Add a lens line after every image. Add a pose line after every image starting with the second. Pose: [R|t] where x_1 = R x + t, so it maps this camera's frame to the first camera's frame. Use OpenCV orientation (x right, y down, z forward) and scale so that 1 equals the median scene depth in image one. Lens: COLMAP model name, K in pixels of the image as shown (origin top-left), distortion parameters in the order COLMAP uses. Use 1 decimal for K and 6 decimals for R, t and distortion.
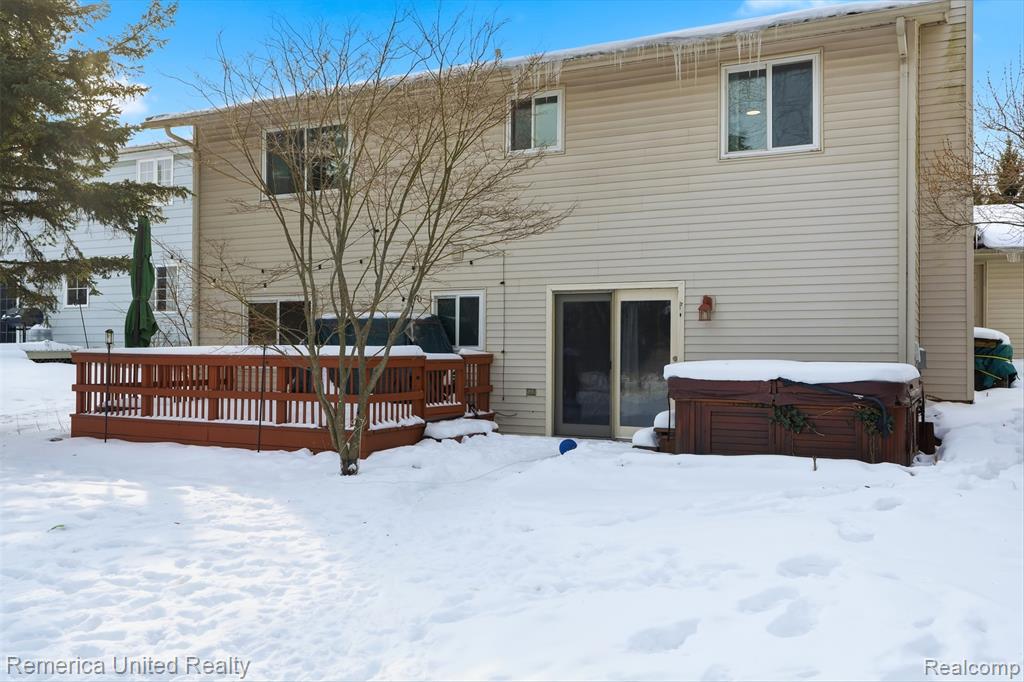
lens RADIAL K [[906.4, 0, 512.0], [0, 906.4, 341.0], [0, 0, 1]] dist [0.012443, 0.003181]
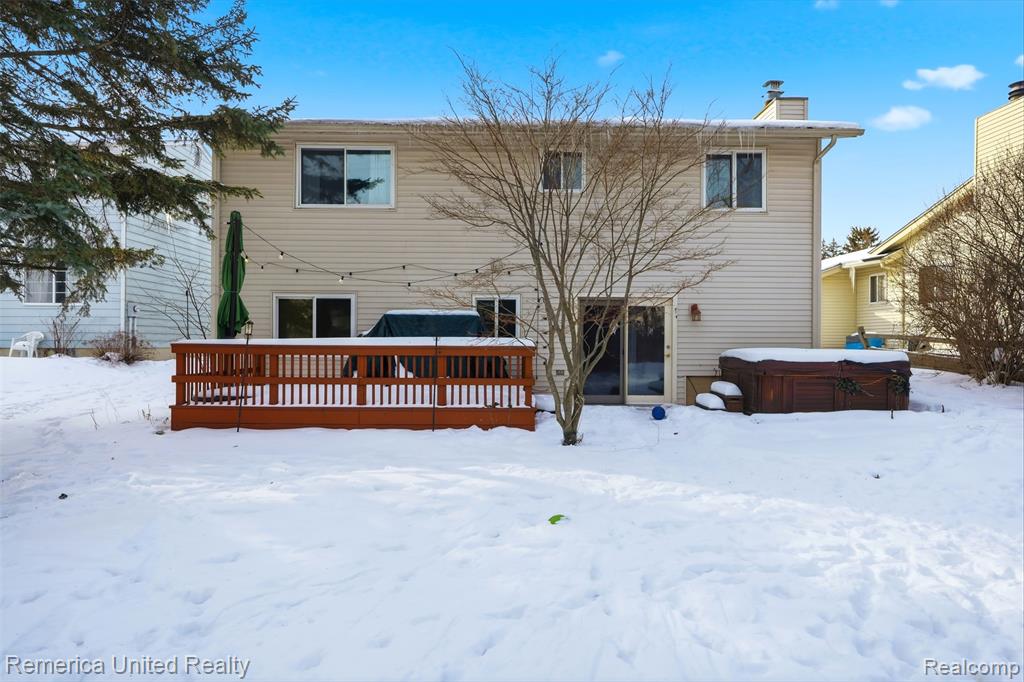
lens RADIAL K [[616.9, 0, 512.0], [0, 616.9, 341.0], [0, 0, 1]] dist [-0.004565, -0.000499]
pose [[0.886221, -0.000005, 0.463263, -0.470670], [-0.005787, 0.999922, 0.011081, 0.000480], [-0.463227, -0.012501, 0.886152, 0.234855]]
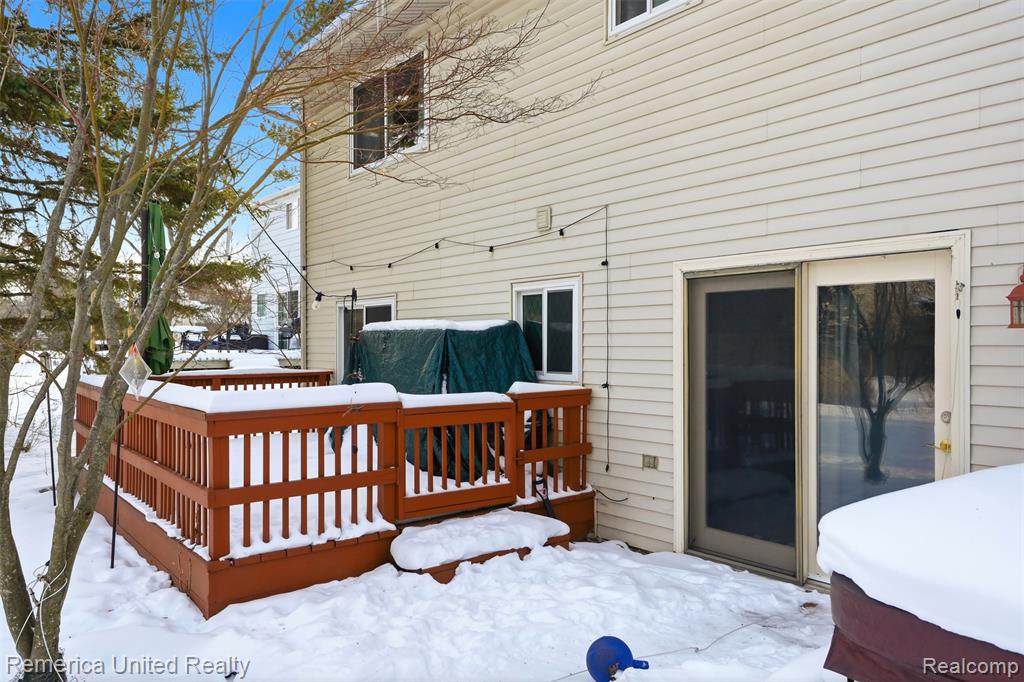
lens RADIAL K [[742.3, 0, 512.0], [0, 742.3, 341.0], [0, 0, 1]] dist [0.002814, 0.001871]
pose [[0.910582, -0.010021, -0.413207, 0.132646], [0.013315, 0.999898, 0.005093, -0.019395], [0.413114, -0.010140, 0.910623, 0.574095]]
